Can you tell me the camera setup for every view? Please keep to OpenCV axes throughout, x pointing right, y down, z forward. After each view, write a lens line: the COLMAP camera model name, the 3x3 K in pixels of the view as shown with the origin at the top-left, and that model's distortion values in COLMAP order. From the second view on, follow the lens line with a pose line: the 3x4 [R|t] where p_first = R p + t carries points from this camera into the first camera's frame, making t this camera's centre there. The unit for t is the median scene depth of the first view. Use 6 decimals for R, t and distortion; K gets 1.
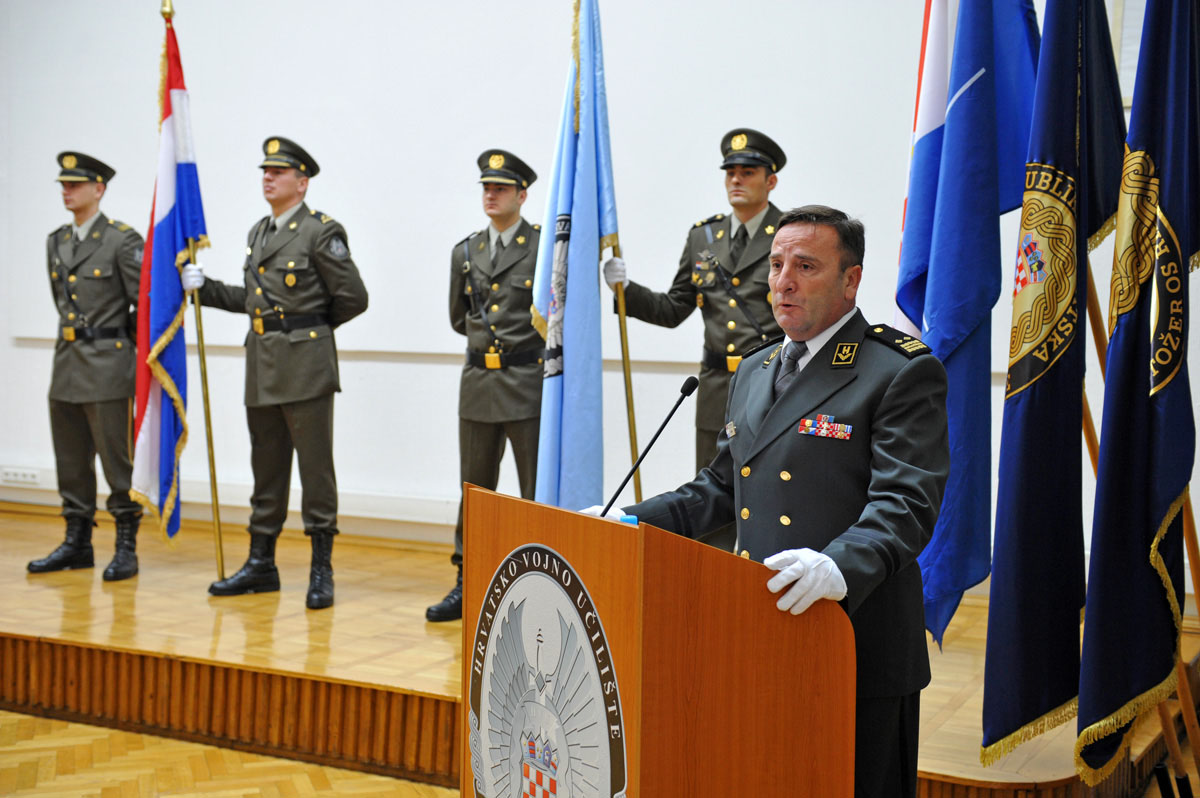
lens RADIAL K [[1486.6, 0, 600.3], [0, 1486.6, 409.0], [0, 0, 1]] dist [0.094119, 0.031505]
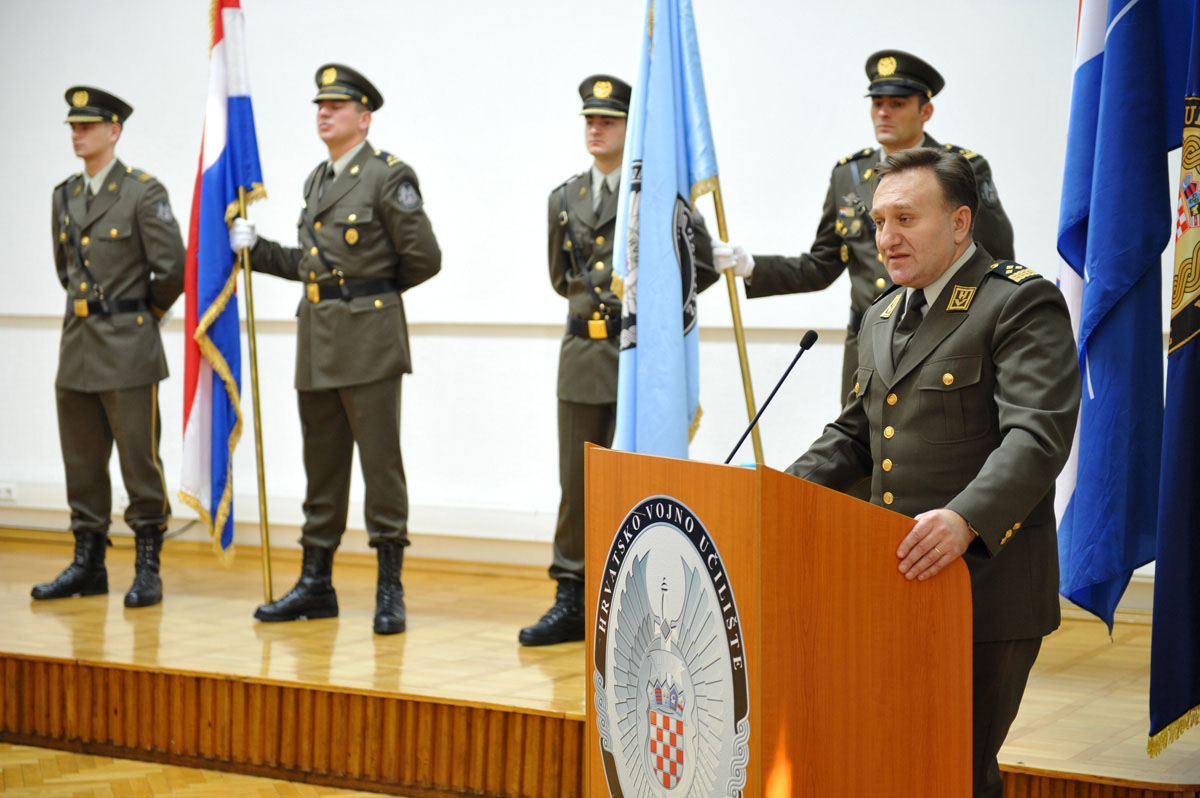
lens RADIAL K [[2250.7, 0, 573.4], [0, 2250.7, 398.2], [0, 0, 1]] dist [0.096839, -0.123141]
pose [[0.997260, -0.015278, -0.072383, 0.006176], [0.014750, 0.999861, -0.007827, 0.019075], [0.072492, 0.006738, 0.997346, -0.302118]]
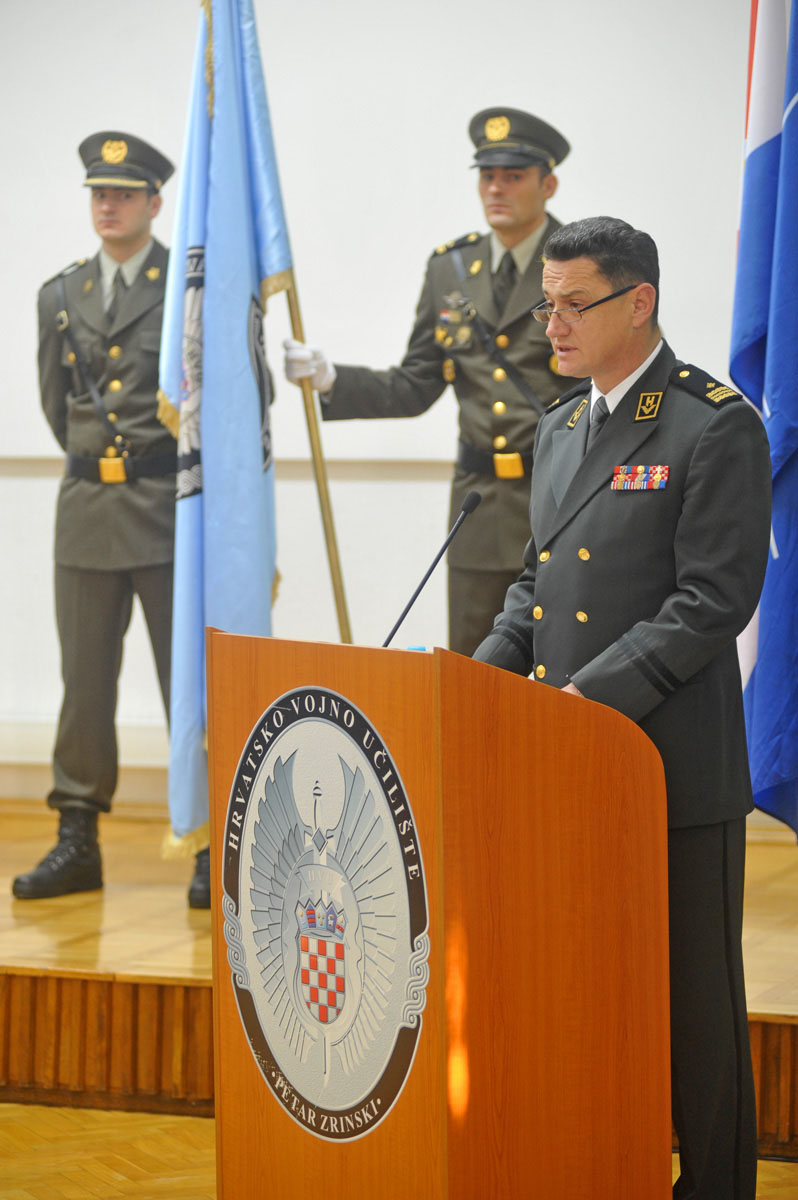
lens RADIAL K [[3754.3, 0, 399.7], [0, 3754.3, 571.7], [0, 0, 1]] dist [0.118813, -1.454654]
pose [[0.996719, -0.036231, 0.072375, -0.081197], [0.035938, 0.999340, 0.005336, 0.006628], [-0.072521, -0.002717, 0.997363, -0.677807]]
